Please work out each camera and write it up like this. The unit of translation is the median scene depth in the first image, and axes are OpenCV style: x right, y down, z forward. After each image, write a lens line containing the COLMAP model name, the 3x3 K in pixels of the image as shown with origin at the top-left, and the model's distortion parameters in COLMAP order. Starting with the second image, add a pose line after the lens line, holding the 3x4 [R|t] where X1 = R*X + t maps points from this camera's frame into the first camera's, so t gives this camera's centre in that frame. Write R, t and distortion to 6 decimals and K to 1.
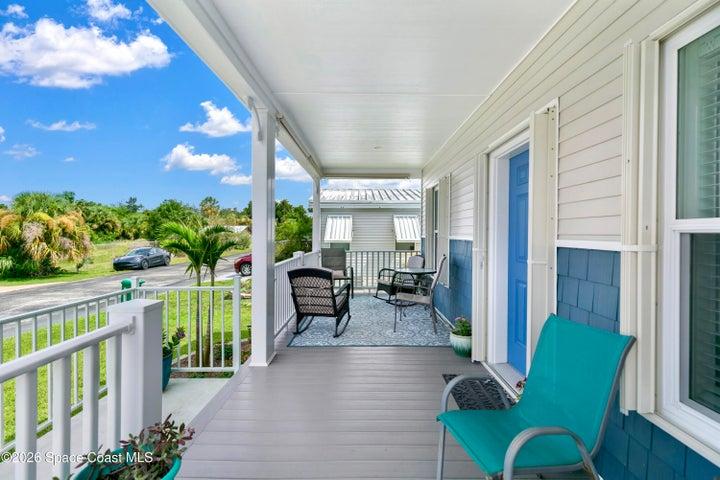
lens RADIAL K [[331.9, 0, 362.3], [0, 331.9, 228.7], [0, 0, 1]] dist [0.001494, -0.000004]
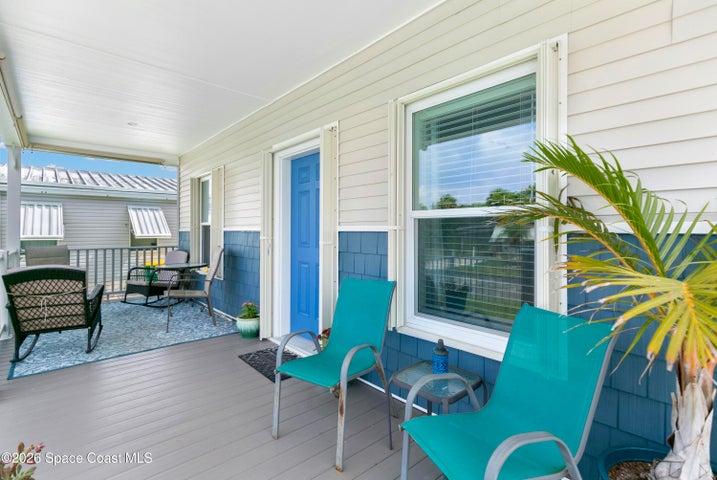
lens RADIAL K [[336.9, 0, 359.9], [0, 336.9, 221.1], [0, 0, 1]] dist [0.001074, -0.000784]
pose [[0.743569, 0.016673, 0.668451, -0.142975], [-0.008389, 0.999843, -0.015607, 0.018334], [-0.668606, 0.005998, 0.743592, -0.040174]]
